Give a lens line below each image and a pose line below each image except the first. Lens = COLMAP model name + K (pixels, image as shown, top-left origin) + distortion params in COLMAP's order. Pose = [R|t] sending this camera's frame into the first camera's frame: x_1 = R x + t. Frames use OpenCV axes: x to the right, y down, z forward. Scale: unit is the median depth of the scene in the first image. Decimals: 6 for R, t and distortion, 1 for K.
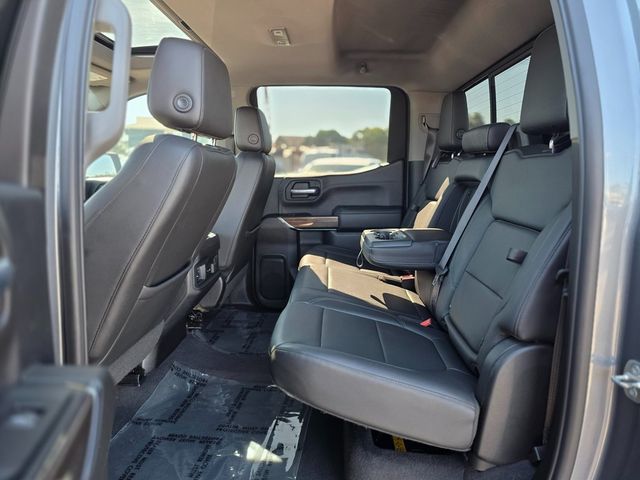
lens RADIAL K [[443.4, 0, 320.0], [0, 443.4, 240.0], [0, 0, 1]] dist [0.017645, -0.001477]
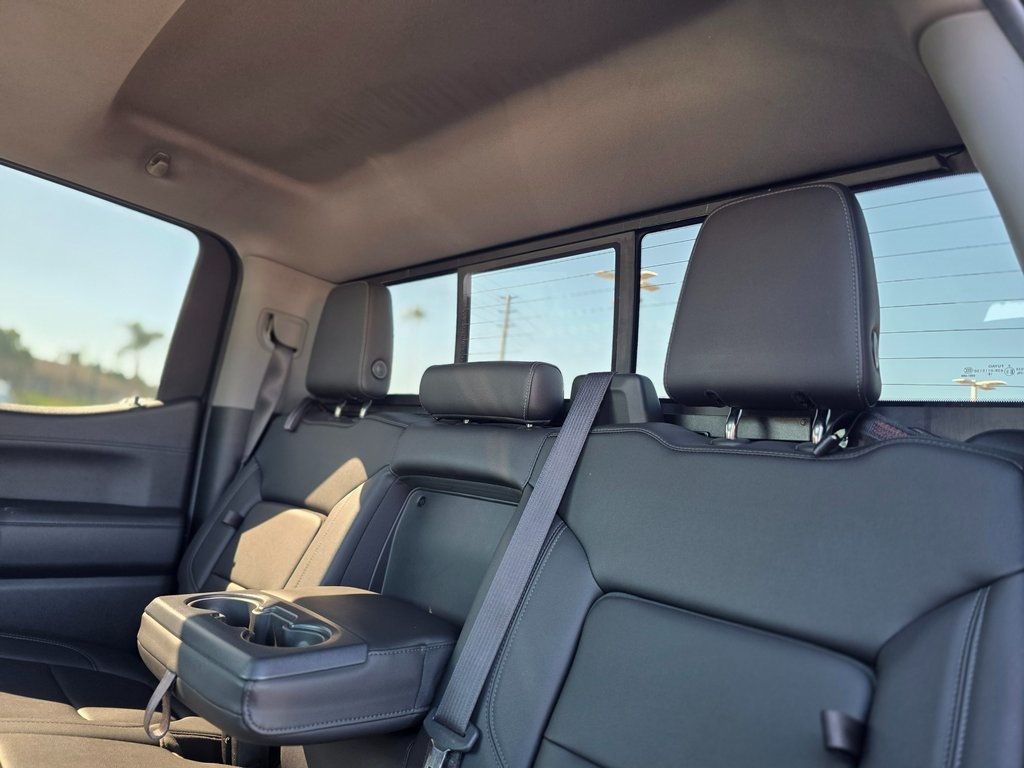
lens RADIAL K [[709.4, 0, 512.0], [0, 709.4, 384.0], [0, 0, 1]] dist [0.017645, -0.001477]
pose [[0.704893, 0.185581, 0.684606, -0.082372], [-0.023574, 0.970763, -0.238880, -0.043373], [-0.708922, 0.152246, 0.688659, 0.347960]]
